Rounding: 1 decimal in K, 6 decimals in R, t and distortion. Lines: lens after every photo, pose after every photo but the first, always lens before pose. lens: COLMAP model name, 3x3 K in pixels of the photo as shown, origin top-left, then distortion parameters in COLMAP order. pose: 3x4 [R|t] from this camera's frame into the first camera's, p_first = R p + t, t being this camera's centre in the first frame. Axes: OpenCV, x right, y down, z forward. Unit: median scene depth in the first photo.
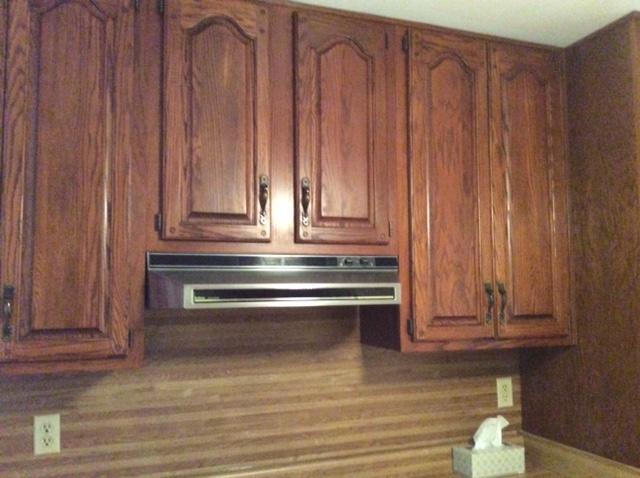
lens RADIAL K [[586.1, 0, 320.0], [0, 586.1, 239.0], [0, 0, 1]] dist [0.086681, -0.164497]
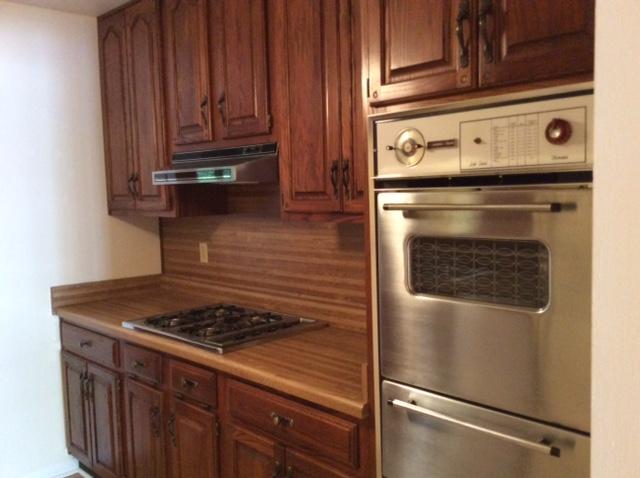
lens RADIAL K [[586.1, 0, 320.0], [0, 586.1, 239.0], [0, 0, 1]] dist [0.086681, -0.164497]
pose [[0.402883, 0.077080, -0.912000, 1.252638], [0.099103, 0.986915, 0.127191, 0.078007], [0.909870, -0.141625, 0.389972, 0.555745]]
